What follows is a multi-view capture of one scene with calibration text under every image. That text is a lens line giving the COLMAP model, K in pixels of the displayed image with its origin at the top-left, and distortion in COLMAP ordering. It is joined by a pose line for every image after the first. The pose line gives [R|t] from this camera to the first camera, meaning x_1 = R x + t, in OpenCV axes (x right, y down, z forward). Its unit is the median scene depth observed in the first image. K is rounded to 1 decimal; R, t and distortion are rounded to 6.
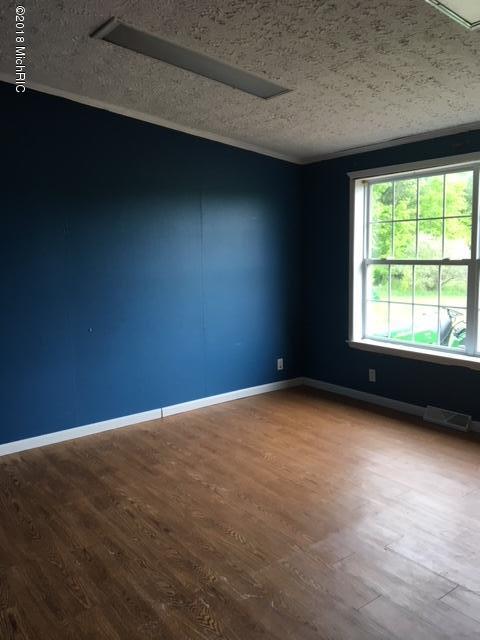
lens RADIAL K [[535.4, 0, 240.6], [0, 535.4, 320.2], [0, 0, 1]] dist [0.003526, 0.000174]
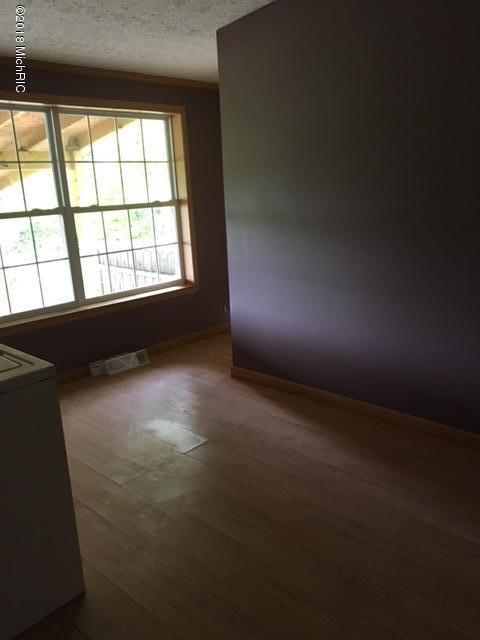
lens RADIAL K [[535.4, 0, 240.7], [0, 535.4, 321.5], [0, 0, 1]] dist [0.003526, 0.000174]
pose [[-0.148901, -0.217281, 0.964685, -0.694099], [0.176863, 0.953978, 0.242169, -0.108842], [-0.972907, 0.206676, -0.103620, 0.947591]]
